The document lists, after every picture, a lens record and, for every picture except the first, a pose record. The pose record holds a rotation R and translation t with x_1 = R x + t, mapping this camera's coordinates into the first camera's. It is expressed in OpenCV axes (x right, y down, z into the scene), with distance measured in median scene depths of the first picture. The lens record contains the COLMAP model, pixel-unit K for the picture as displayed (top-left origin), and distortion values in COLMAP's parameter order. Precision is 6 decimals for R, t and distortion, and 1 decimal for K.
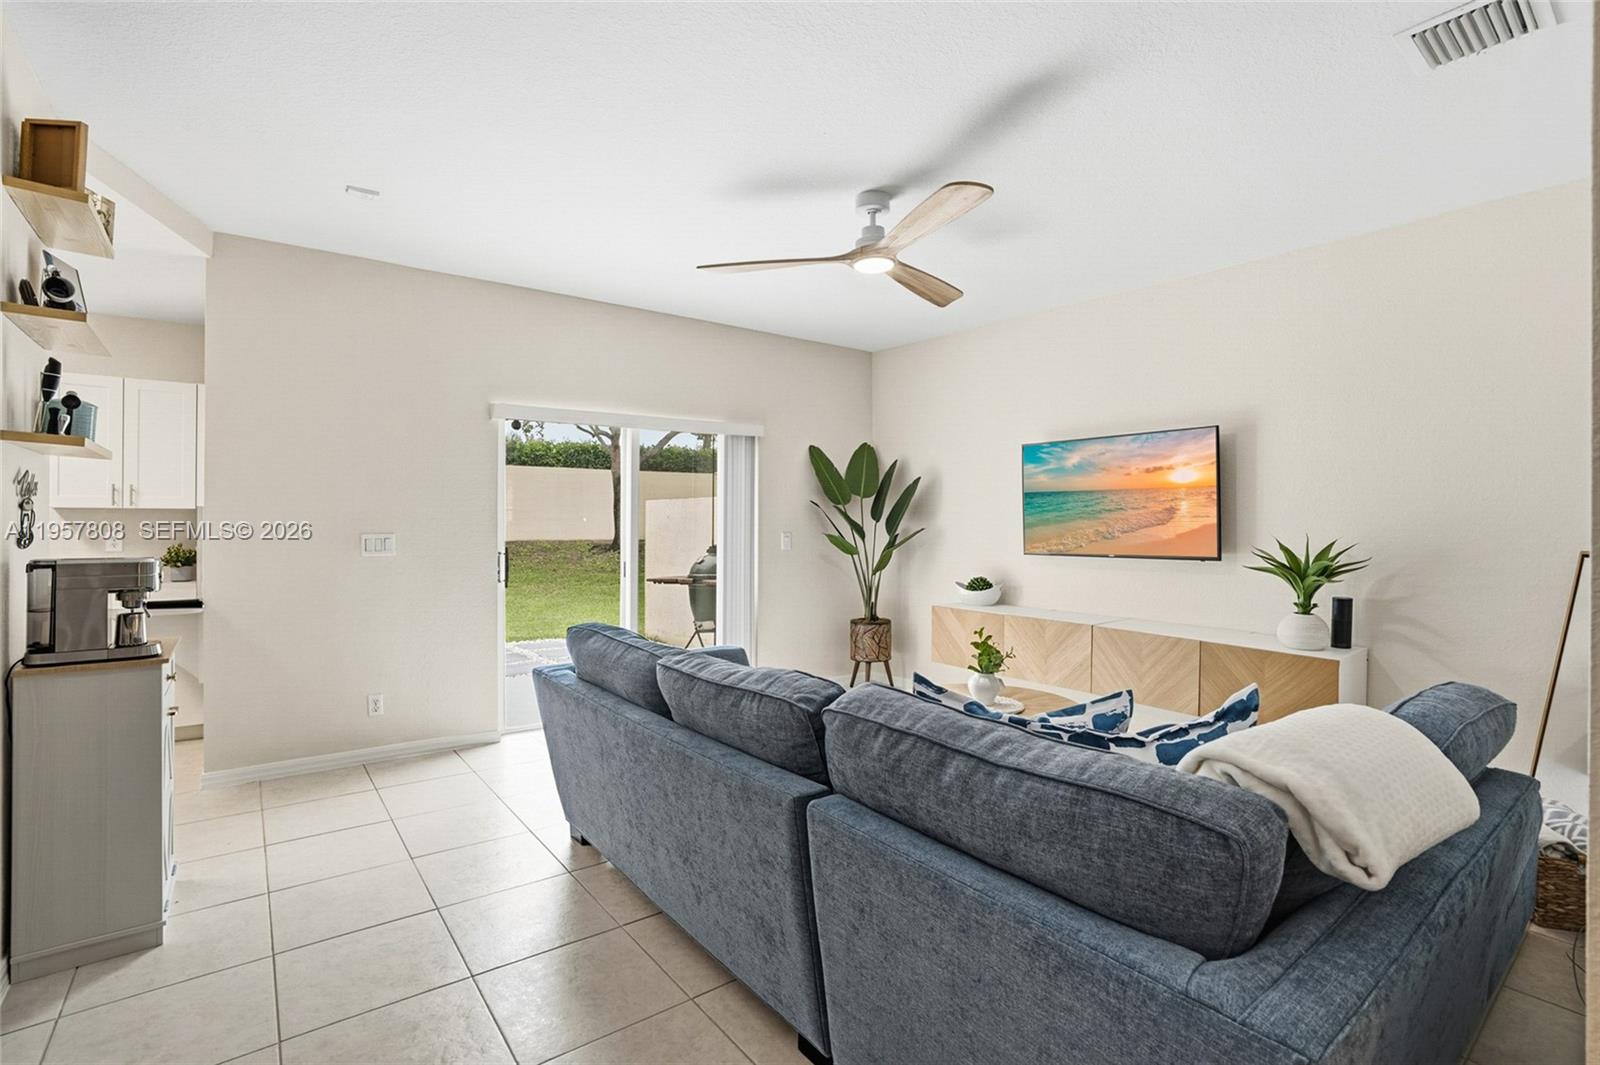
lens RADIAL K [[745.8, 0, 804.3], [0, 745.8, 520.5], [0, 0, 1]] dist [-0.069099, 0.026779]
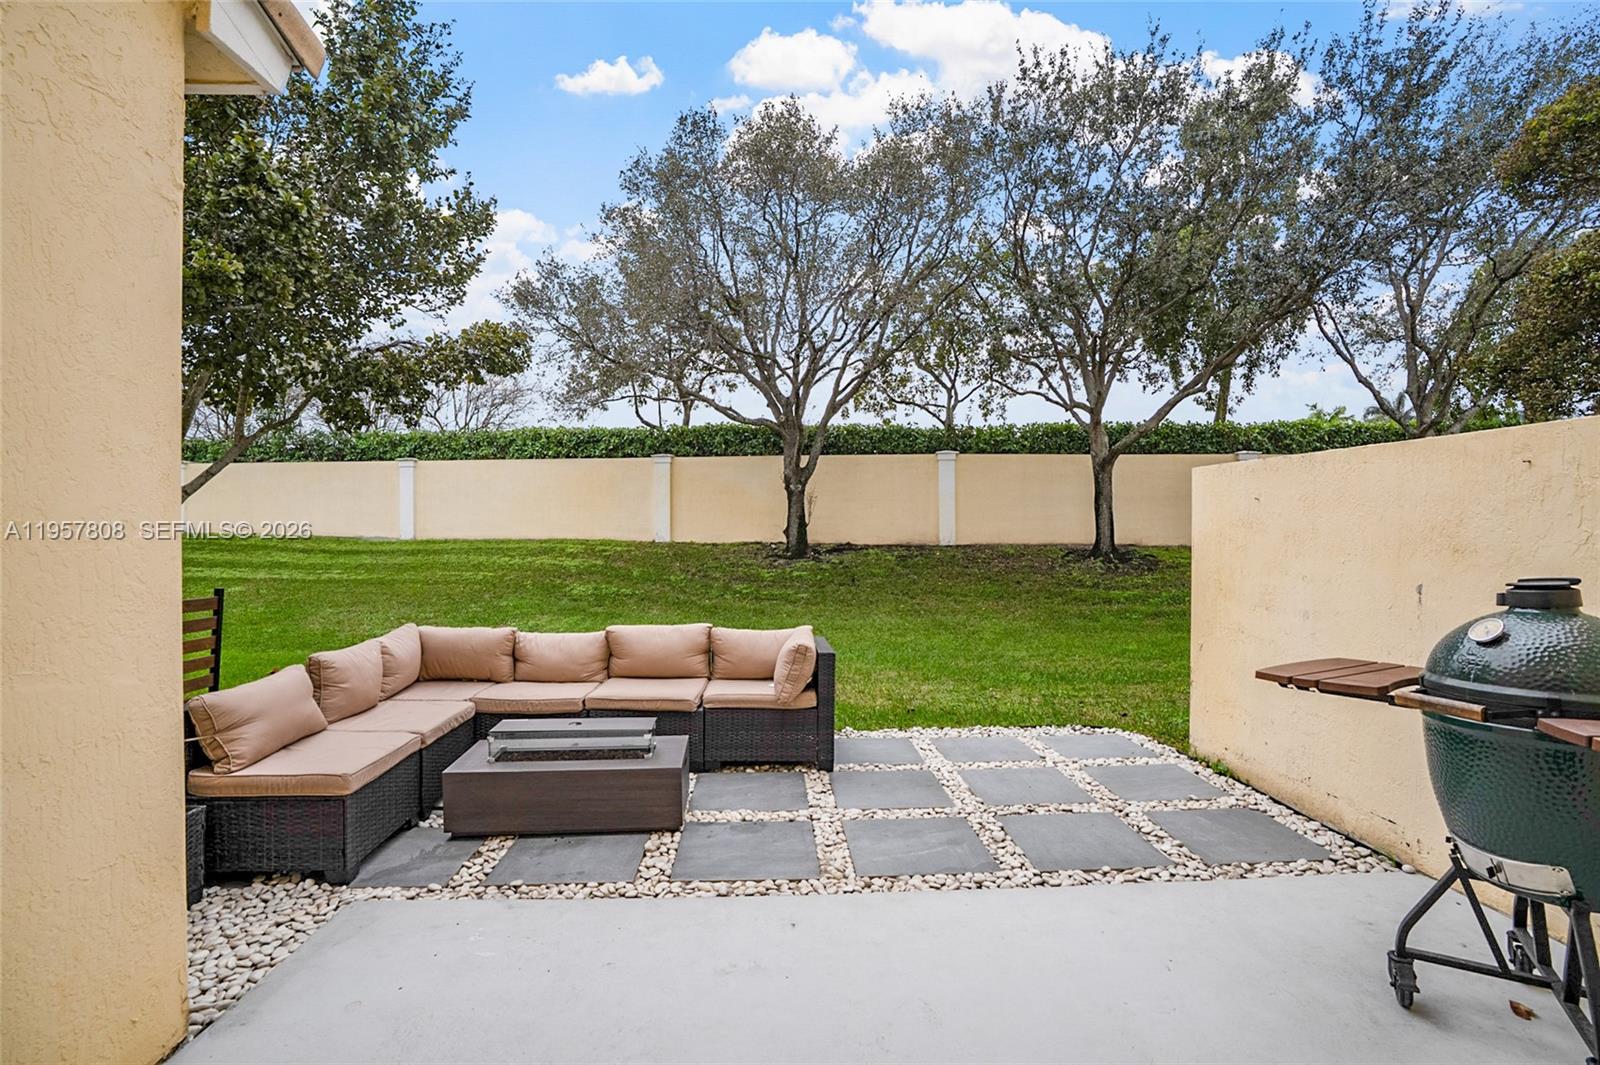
lens RADIAL K [[745.8, 0, 804.3], [0, 745.8, 520.5], [0, 0, 1]] dist [-0.069099, 0.026779]
pose [[0.817163, -0.006292, -0.576372, -0.061329], [0.004504, 0.999980, -0.004531, 0.003669], [0.576388, 0.001106, 0.817175, 0.200345]]
